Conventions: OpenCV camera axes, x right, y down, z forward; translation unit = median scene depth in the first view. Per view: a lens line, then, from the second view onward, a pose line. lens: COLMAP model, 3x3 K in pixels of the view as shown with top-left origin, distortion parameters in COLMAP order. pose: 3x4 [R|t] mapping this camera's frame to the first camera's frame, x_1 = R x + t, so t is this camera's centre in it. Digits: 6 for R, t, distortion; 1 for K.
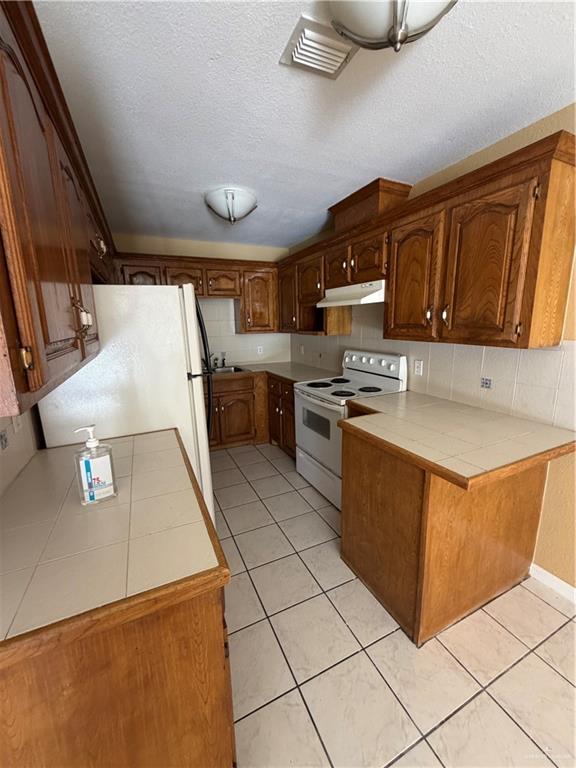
lens RADIAL K [[305.1, 0, 287.4], [0, 305.1, 380.5], [0, 0, 1]] dist [0.000100, 0.000303]
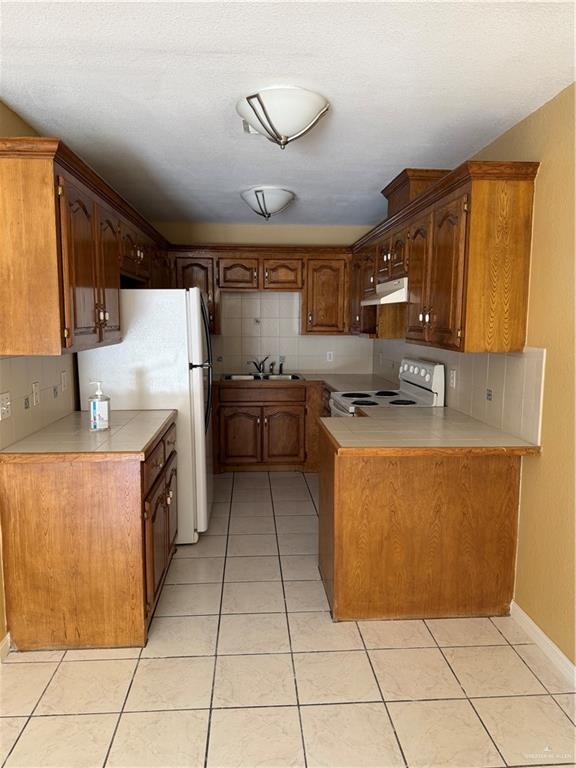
lens RADIAL K [[529.7, 0, 288.0], [0, 529.7, 384.0], [0, 0, 1]] dist [0.057730, -0.002550]
pose [[0.932999, 0.065674, -0.353836, 0.538993], [-0.089468, 0.994668, -0.051296, 0.090625], [0.348580, 0.079516, 0.933900, -0.539460]]
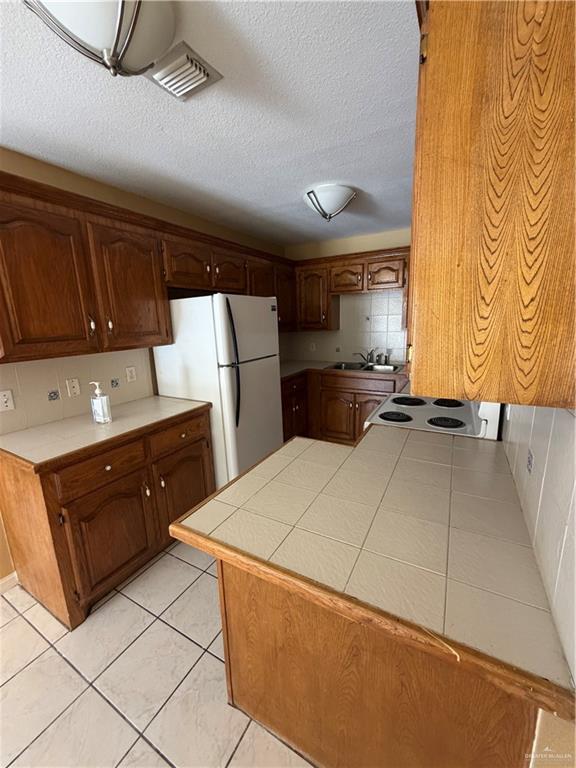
lens RADIAL K [[306.4, 0, 289.4], [0, 306.4, 380.7], [0, 0, 1]] dist [-0.000399, 0.000394]
pose [[0.584973, 0.165730, -0.793940, 0.650026], [-0.137303, 0.985007, 0.104450, -0.092565], [0.799346, 0.047910, 0.598957, 0.342271]]
